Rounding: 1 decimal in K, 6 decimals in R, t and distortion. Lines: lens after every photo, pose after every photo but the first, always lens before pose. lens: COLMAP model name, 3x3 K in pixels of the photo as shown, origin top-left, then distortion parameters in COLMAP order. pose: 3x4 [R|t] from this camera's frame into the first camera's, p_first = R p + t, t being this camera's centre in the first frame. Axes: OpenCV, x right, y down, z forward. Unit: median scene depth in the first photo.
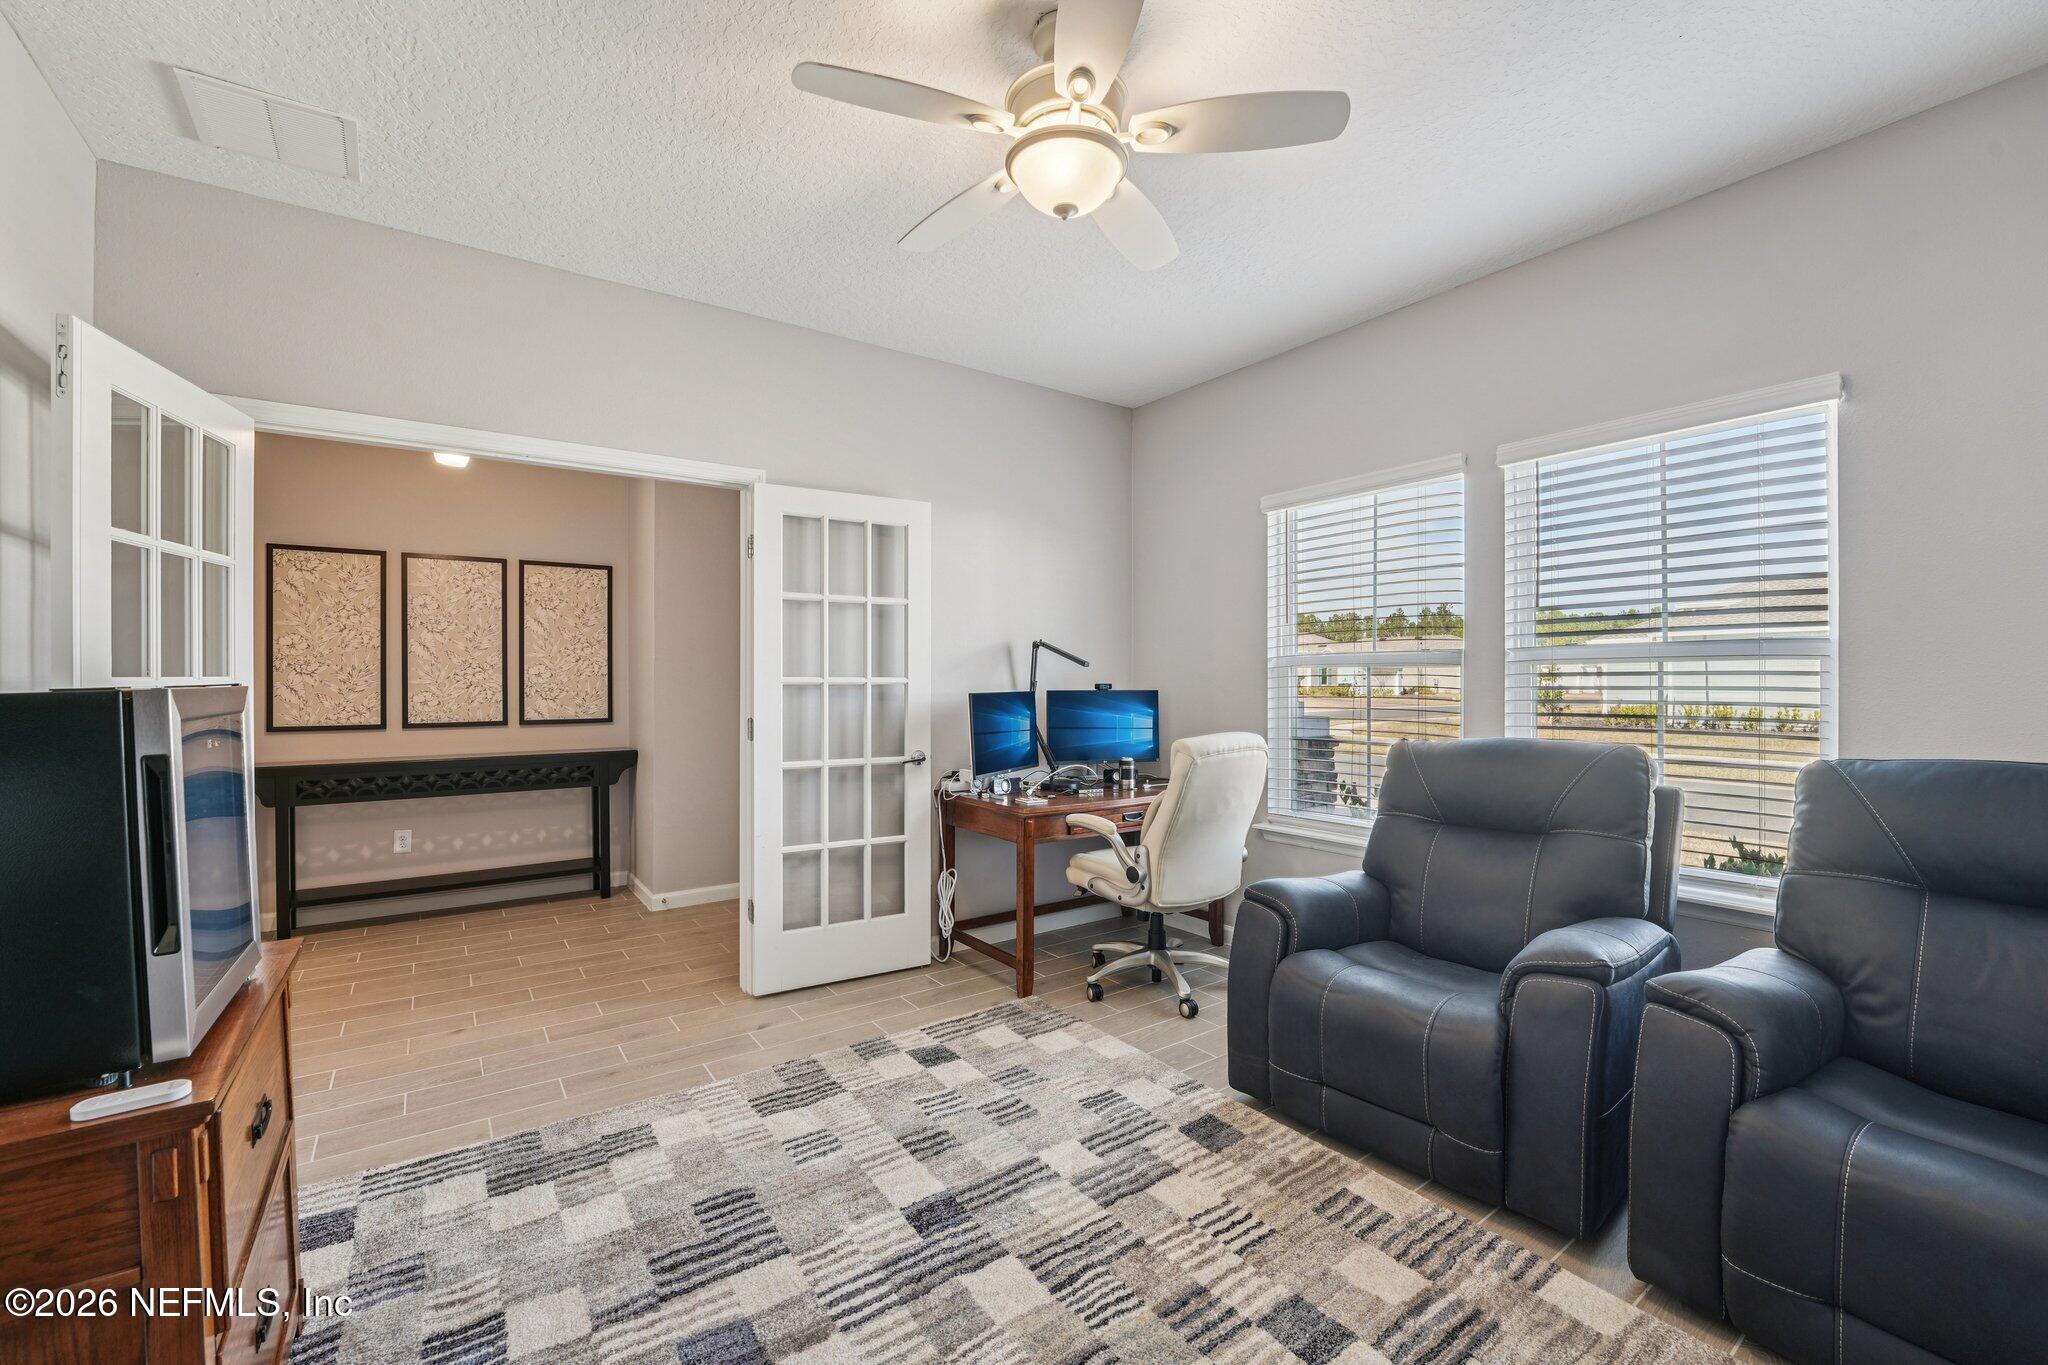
lens RADIAL K [[832.6, 0, 1022.0], [0, 832.6, 687.9], [0, 0, 1]] dist [-0.000350, -0.002125]
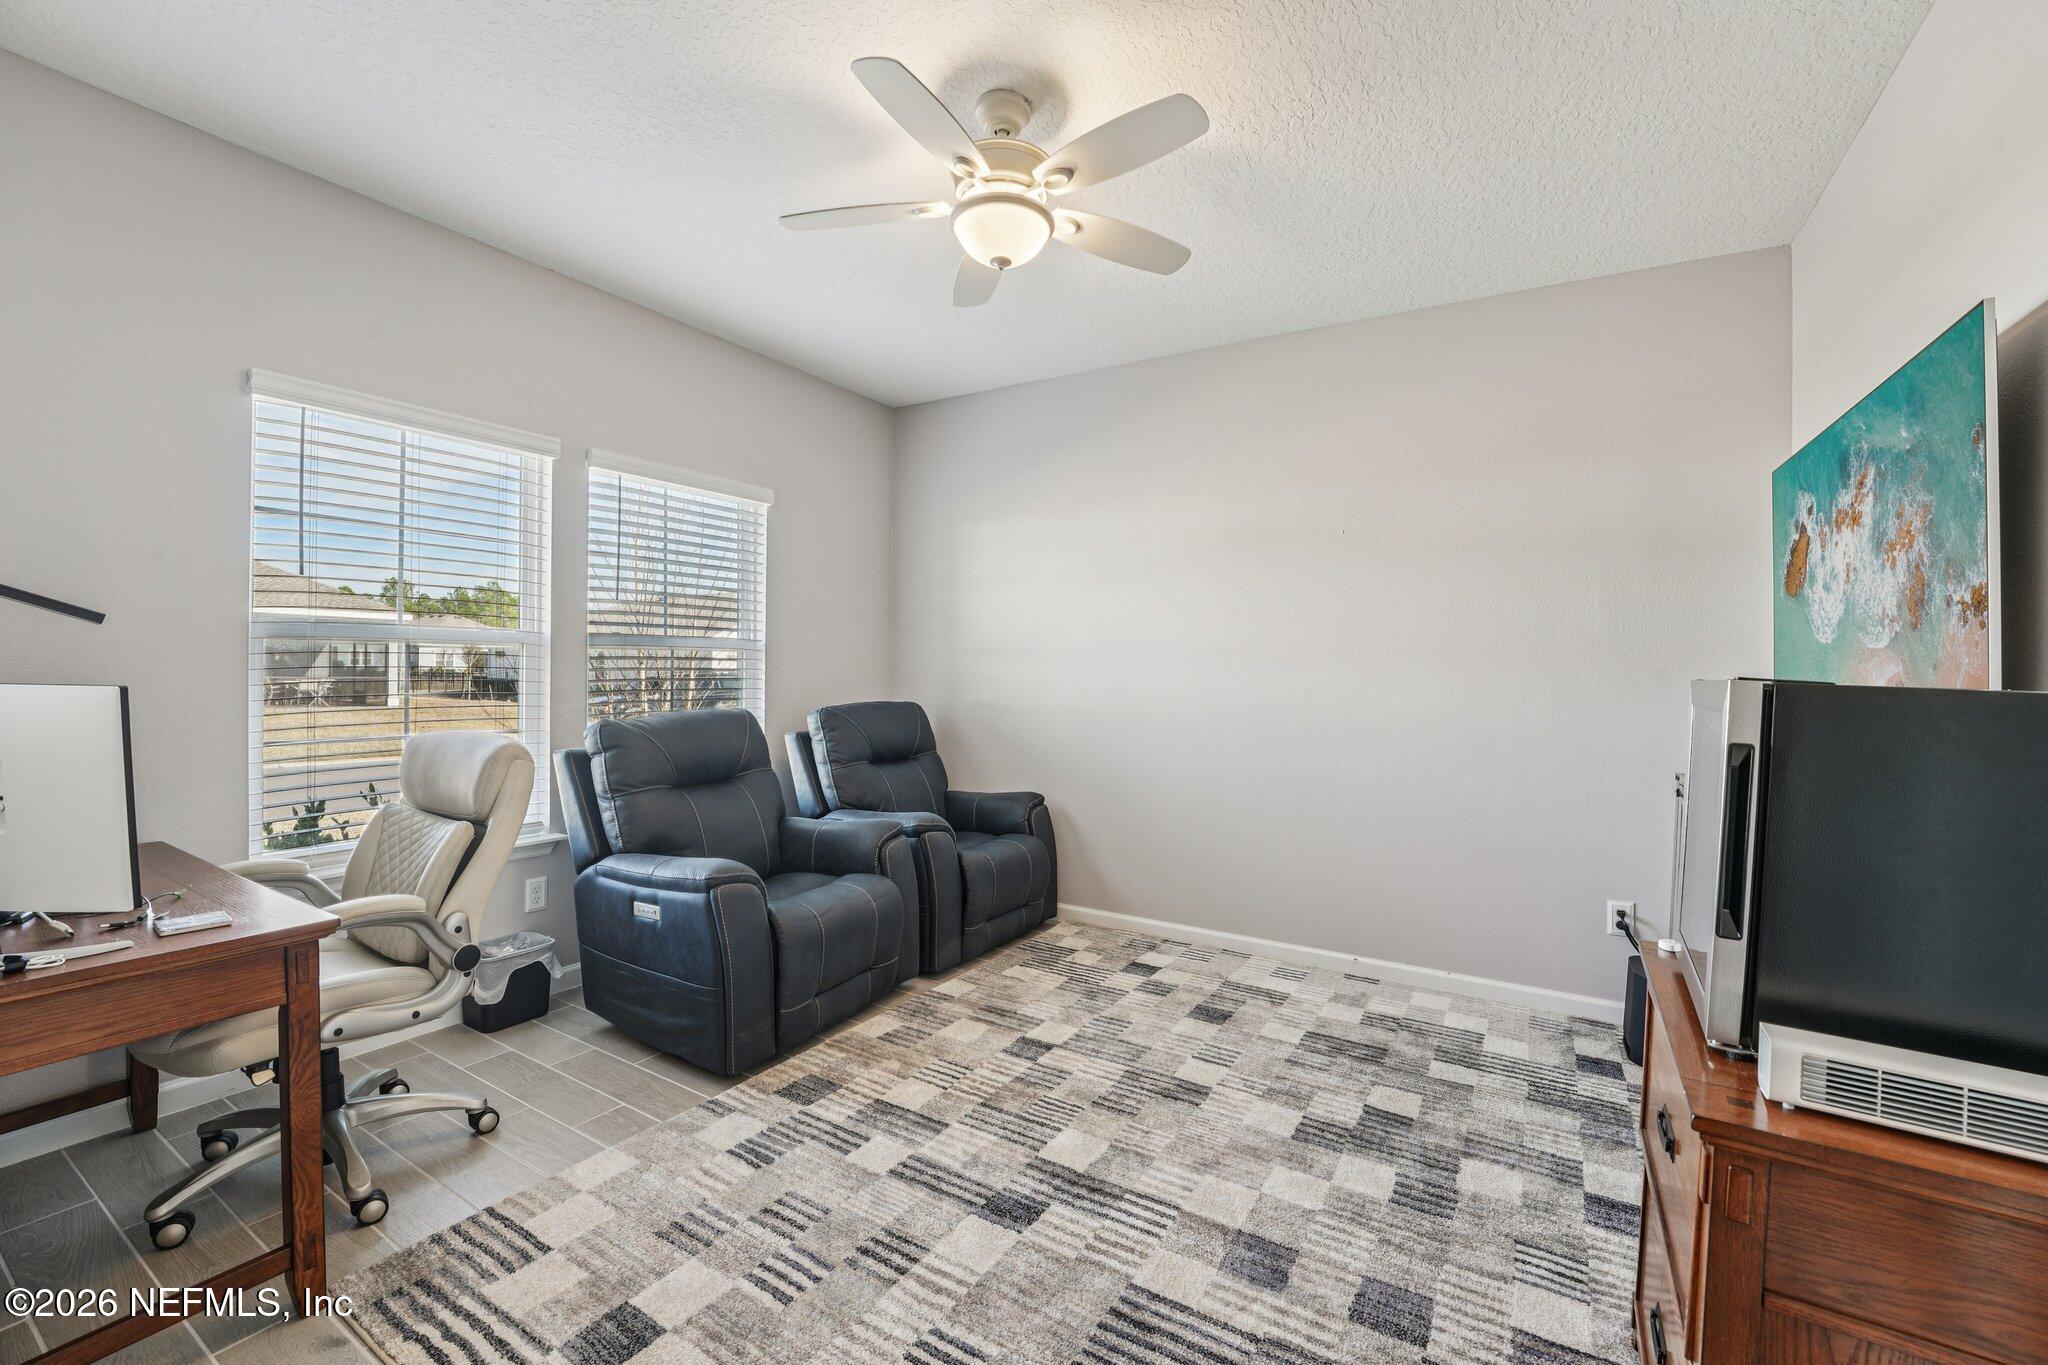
lens RADIAL K [[832.6, 0, 1027.1], [0, 832.6, 679.9], [0, 0, 1]] dist [-0.000350, -0.002125]
pose [[-0.371146, -0.011354, 0.928505, -0.905381], [-0.001318, 0.999931, 0.011701, 0.002669], [-0.928574, 0.003119, -0.371135, 1.207584]]
